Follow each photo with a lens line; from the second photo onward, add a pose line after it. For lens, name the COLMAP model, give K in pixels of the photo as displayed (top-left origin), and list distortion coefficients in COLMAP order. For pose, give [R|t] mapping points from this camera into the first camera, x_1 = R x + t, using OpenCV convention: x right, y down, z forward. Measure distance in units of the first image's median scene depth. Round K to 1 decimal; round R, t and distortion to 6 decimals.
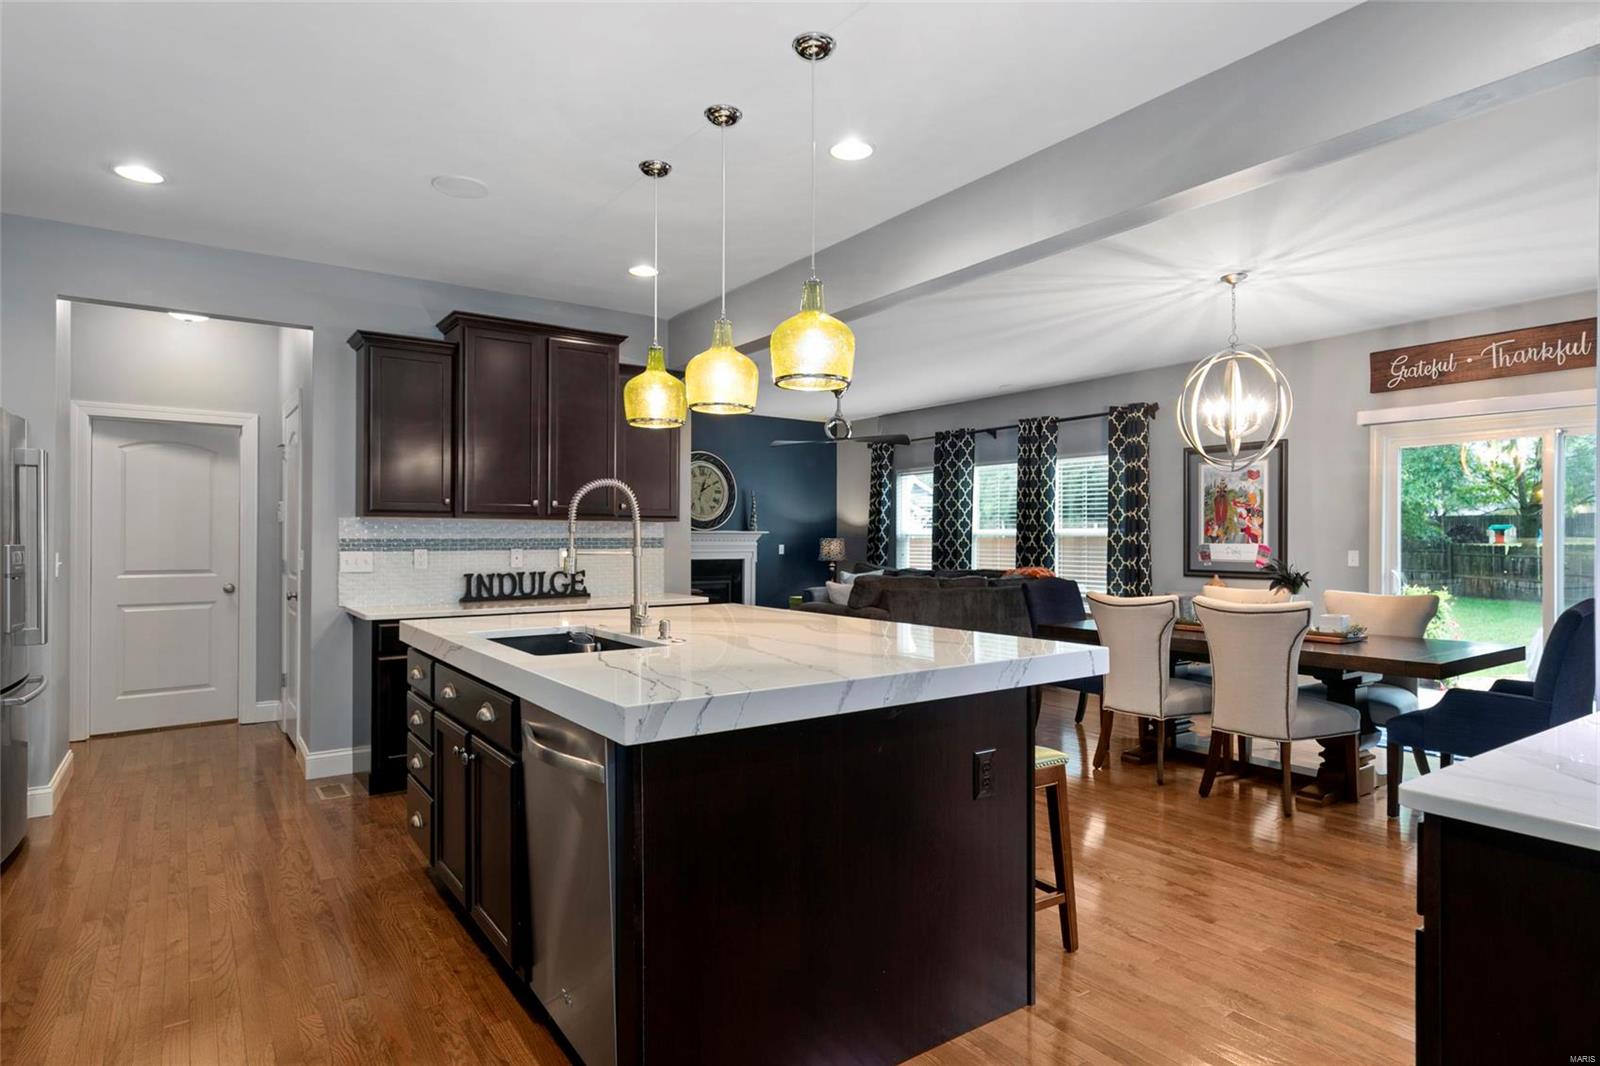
lens RADIAL K [[897.6, 0, 812.9], [0, 897.6, 536.2], [0, 0, 1]] dist [0.012839, -0.000073]
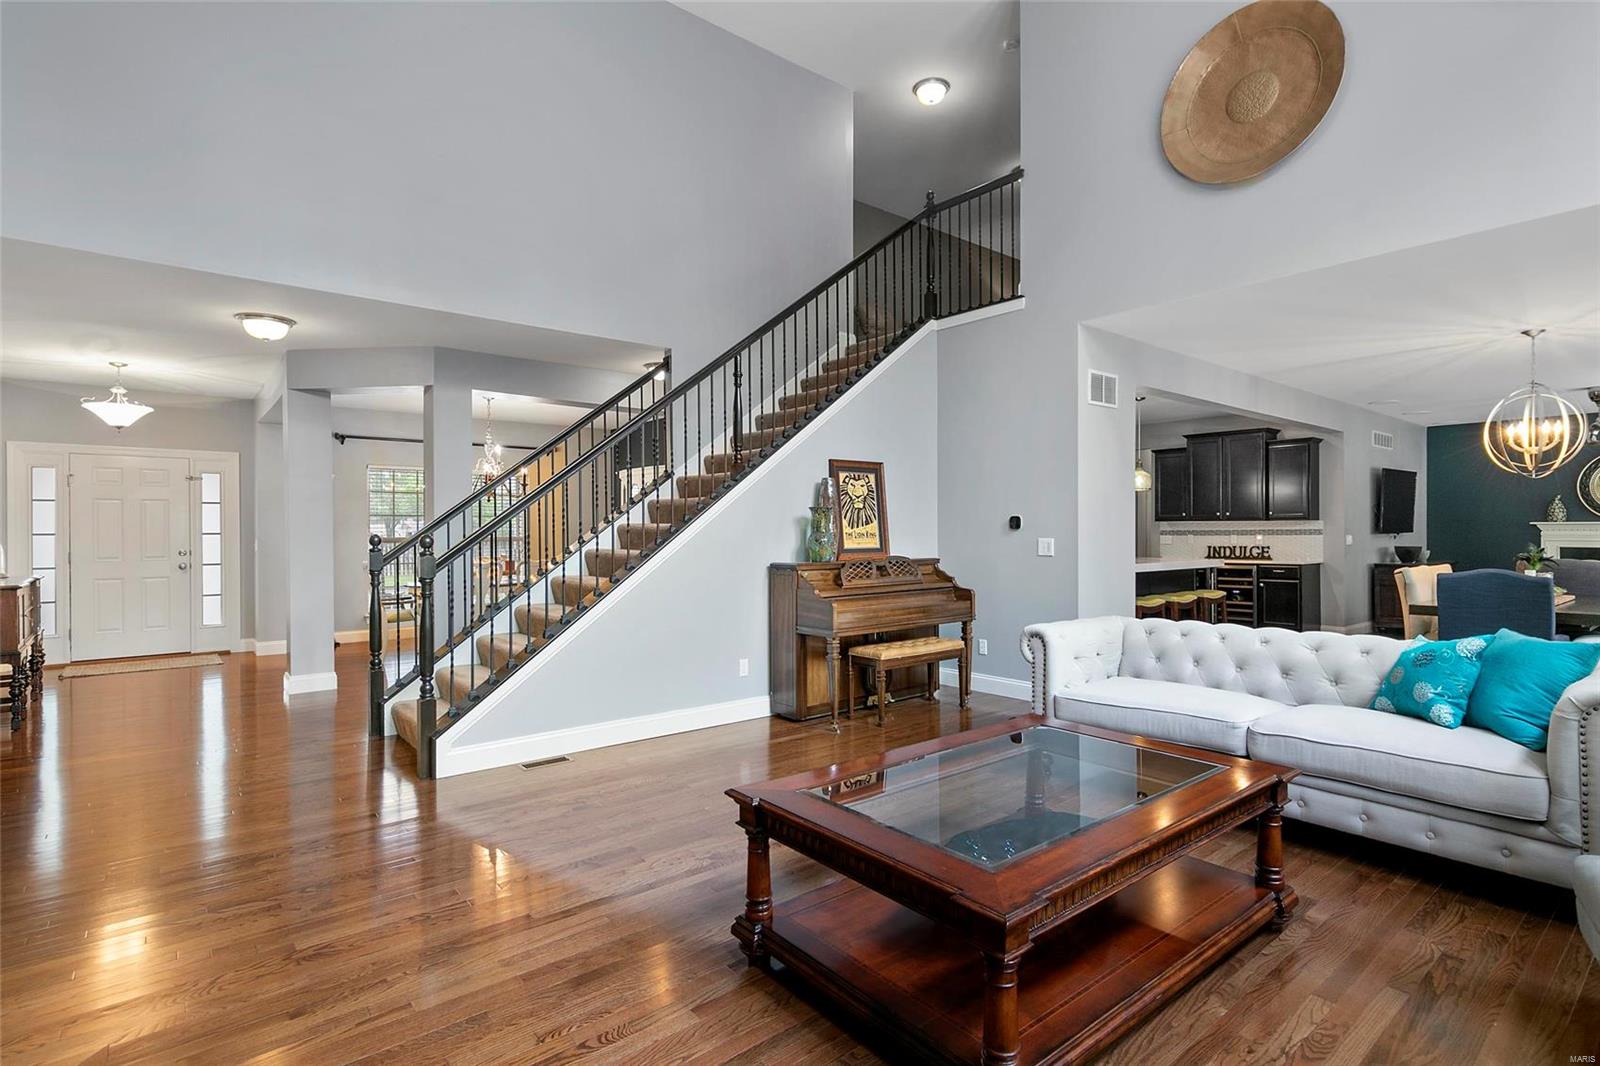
lens RADIAL K [[807.7, 0, 805.8], [0, 807.7, 530.7], [0, 0, 1]] dist [0.017064, 0.002765]
pose [[0.076794, -0.000112, -0.997047, 1.114542], [0.006246, 0.999980, 0.000369, -0.001957], [0.997027, -0.006256, 0.076793, -0.108685]]
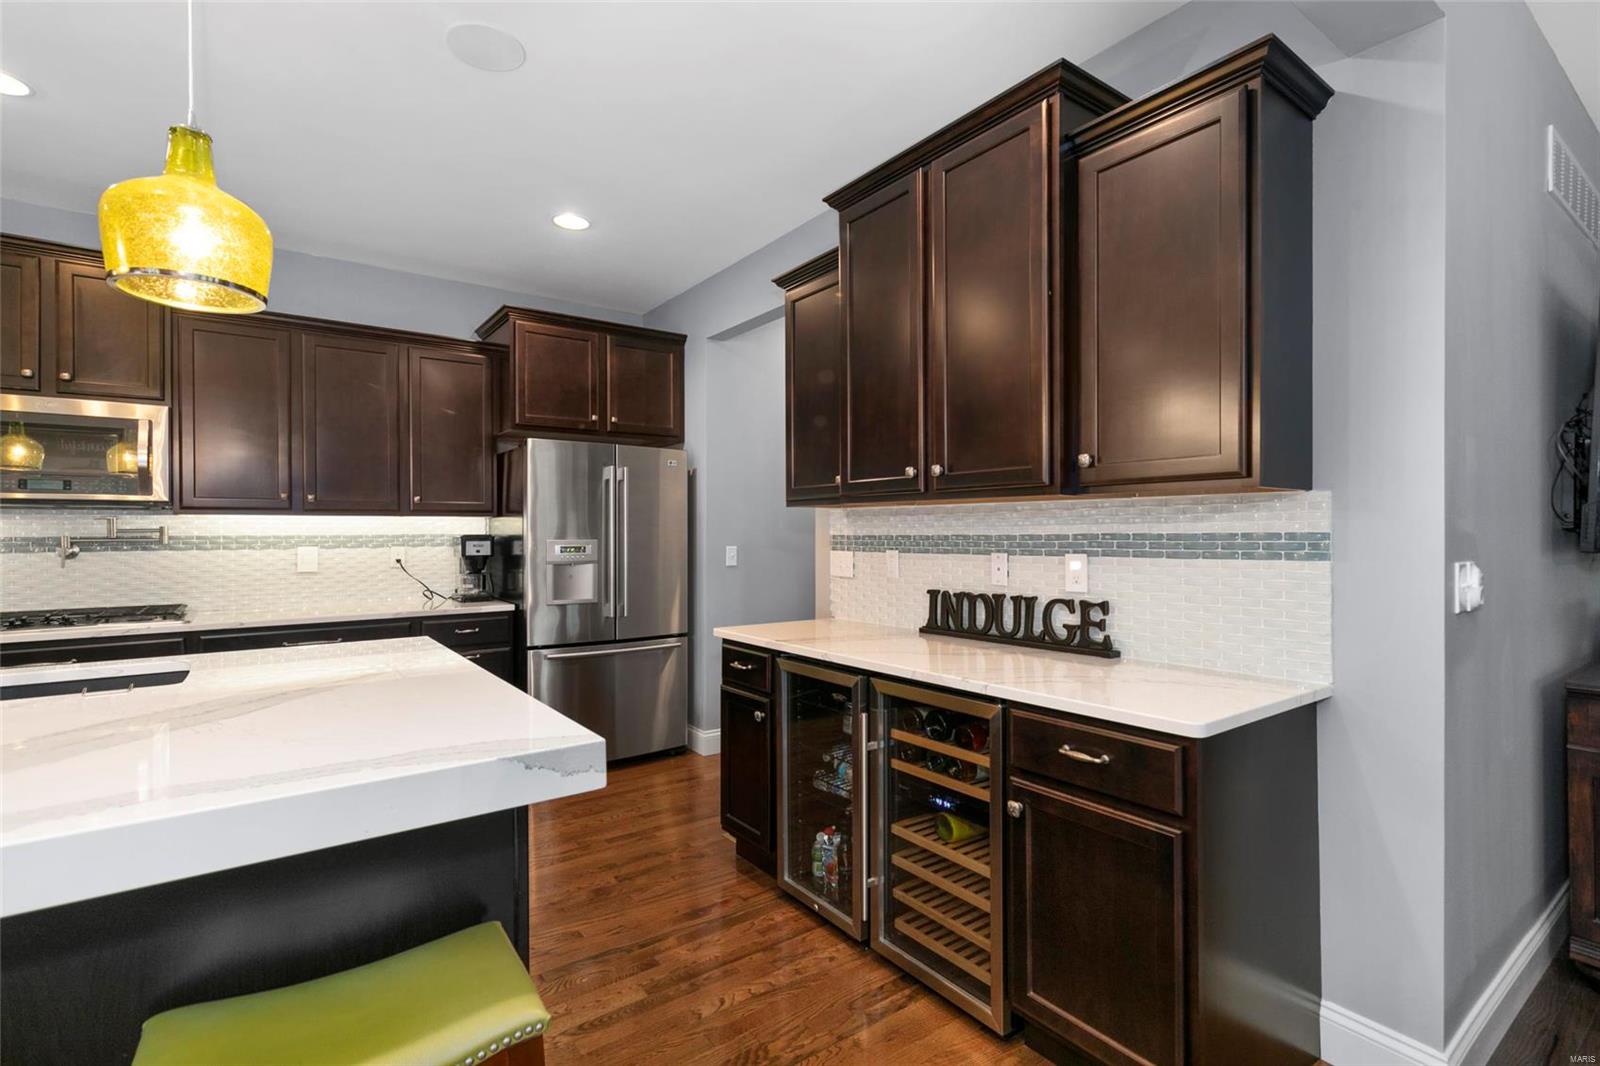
lens RADIAL K [[748.8, 0, 797.7], [0, 748.8, 533.6], [0, 0, 1]] dist [0.011757, 0.000147]
pose [[0.013168, -0.000587, -0.999913, 0.112293], [0.004360, 0.999990, -0.000529, 0.000977], [0.999904, -0.004353, 0.013170, 0.647148]]
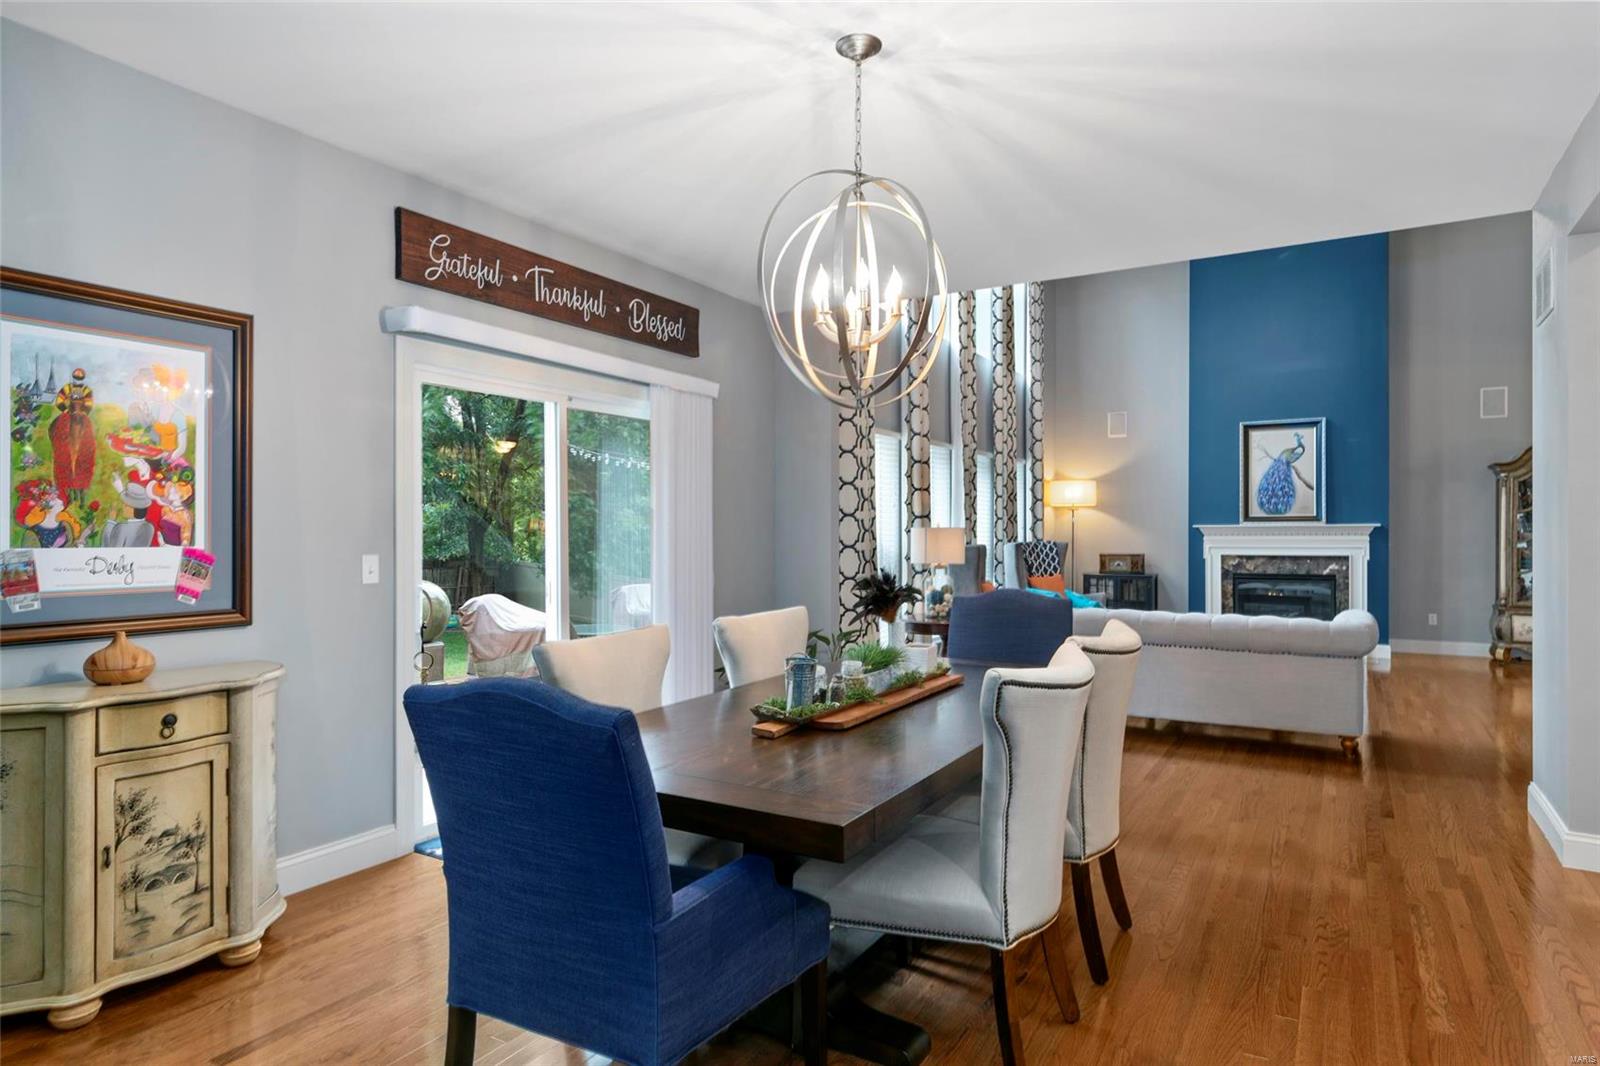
lens RADIAL K [[921.5, 0, 798.5], [0, 921.5, 533.6], [0, 0, 1]] dist [0.001075, 0.002082]
pose [[-0.402271, -0.003672, 0.915513, -0.015388], [-0.001261, 0.999993, 0.003457, 0.000676], [-0.915520, 0.000236, -0.402273, 0.873810]]
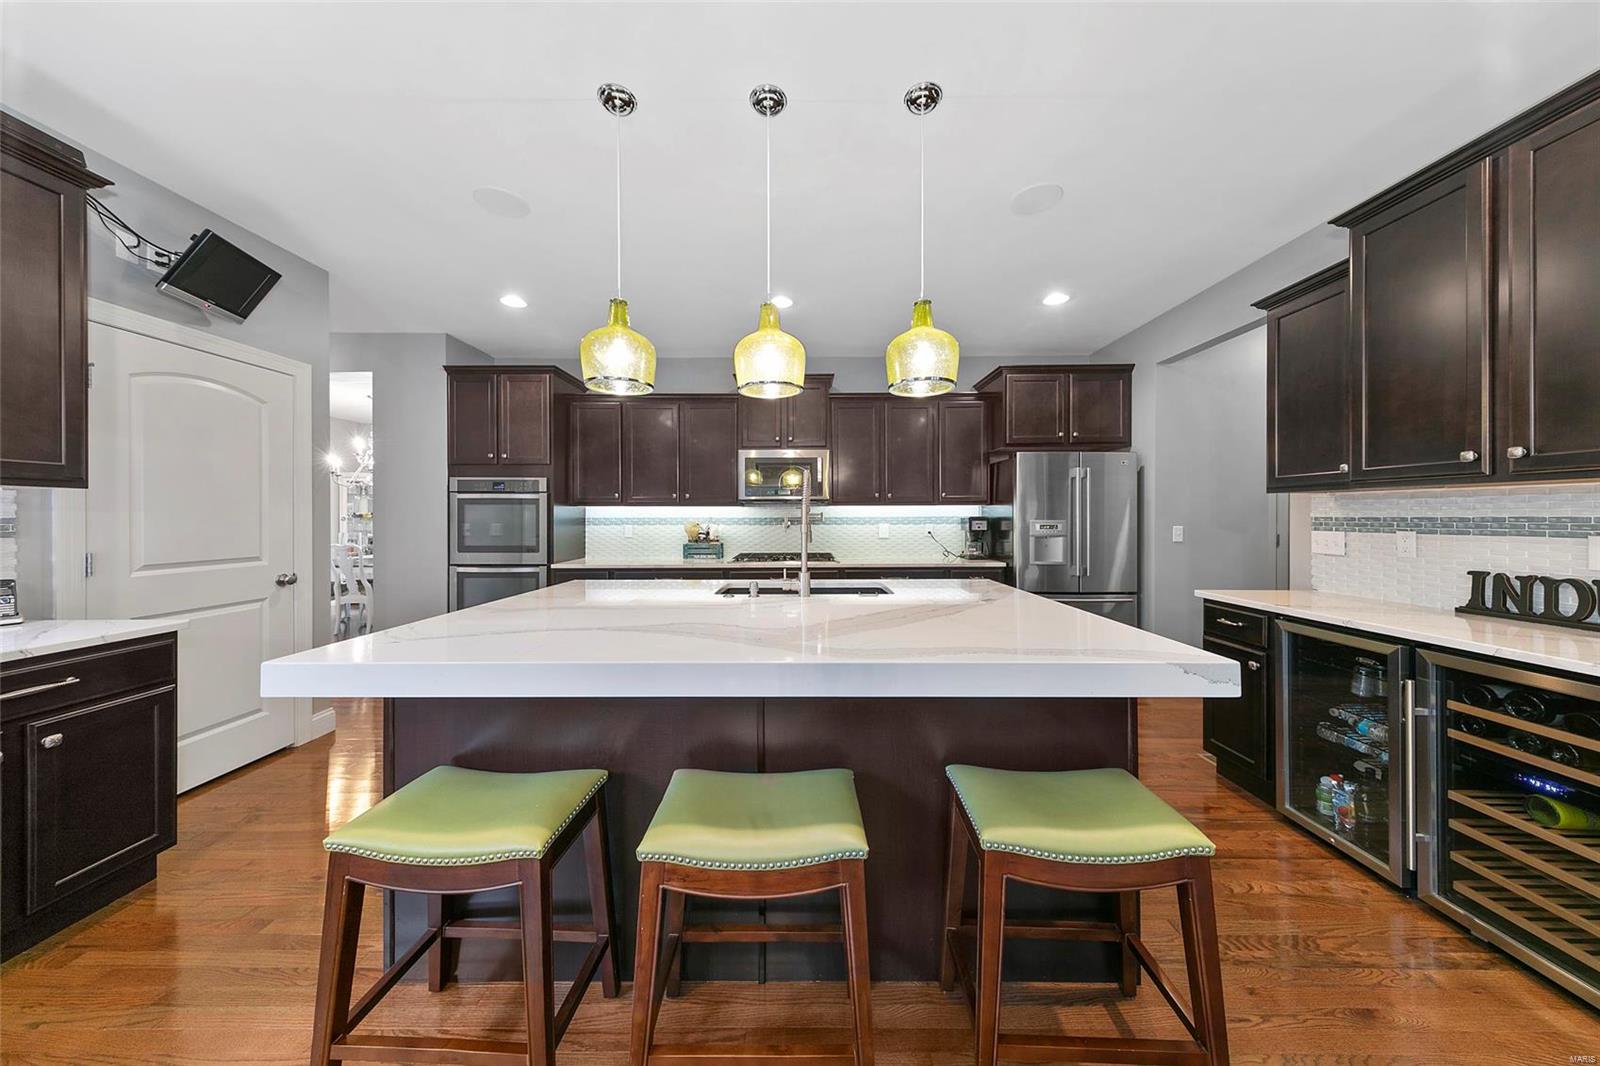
lens RADIAL K [[506.8, 0, 798.0], [0, 506.8, 516.6], [0, 0, 1]] dist [0.005136, -0.000549]
pose [[-0.587550, -0.001021, -0.809187, 0.150080], [0.002037, 0.999994, -0.002740, 0.001655], [0.809185, -0.003259, -0.587544, 0.591356]]
